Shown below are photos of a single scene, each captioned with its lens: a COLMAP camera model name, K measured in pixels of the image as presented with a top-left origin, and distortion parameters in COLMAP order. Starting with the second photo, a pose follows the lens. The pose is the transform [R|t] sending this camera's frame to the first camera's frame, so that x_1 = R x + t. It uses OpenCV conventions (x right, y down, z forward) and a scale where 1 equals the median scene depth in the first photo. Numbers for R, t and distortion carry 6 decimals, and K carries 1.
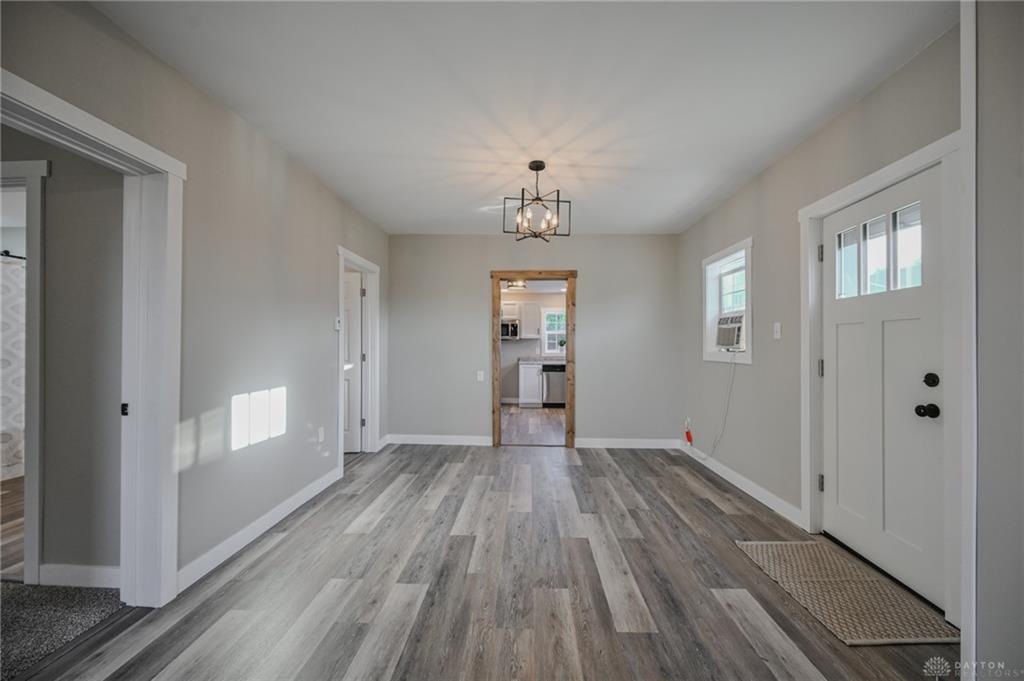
lens RADIAL K [[410.3, 0, 517.3], [0, 410.3, 339.8], [0, 0, 1]] dist [-0.002435, 0.000280]
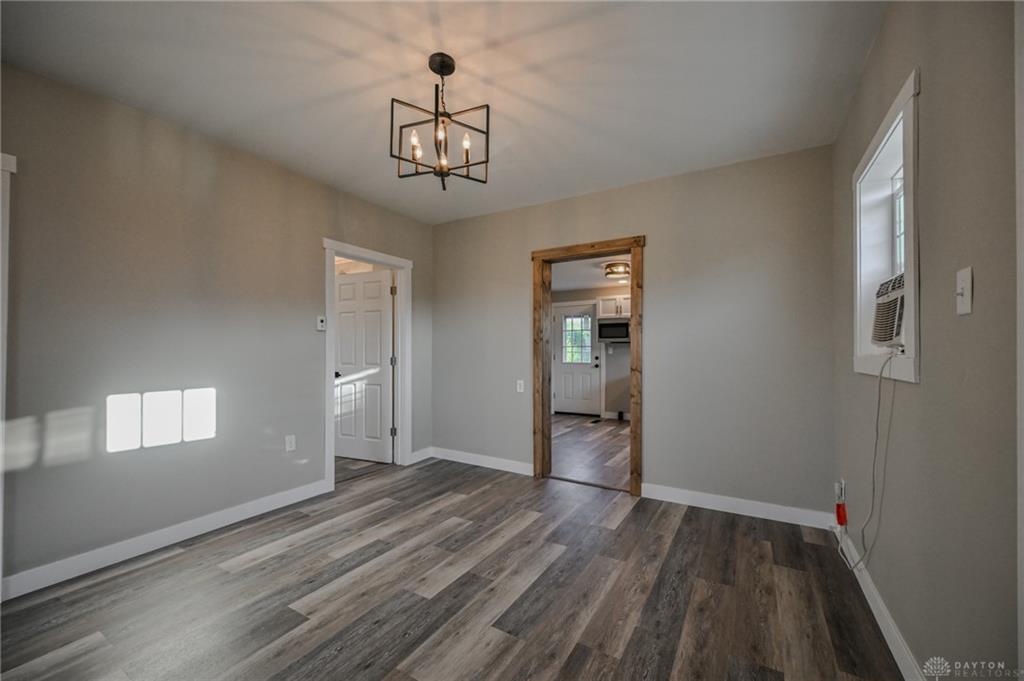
lens RADIAL K [[410.3, 0, 510.5], [0, 410.3, 347.3], [0, 0, 1]] dist [-0.002435, 0.000280]
pose [[0.873868, -0.007641, -0.486104, 0.361133], [0.007878, 0.999968, -0.001556, 0.019028], [0.486100, -0.002469, 0.873900, 0.386897]]
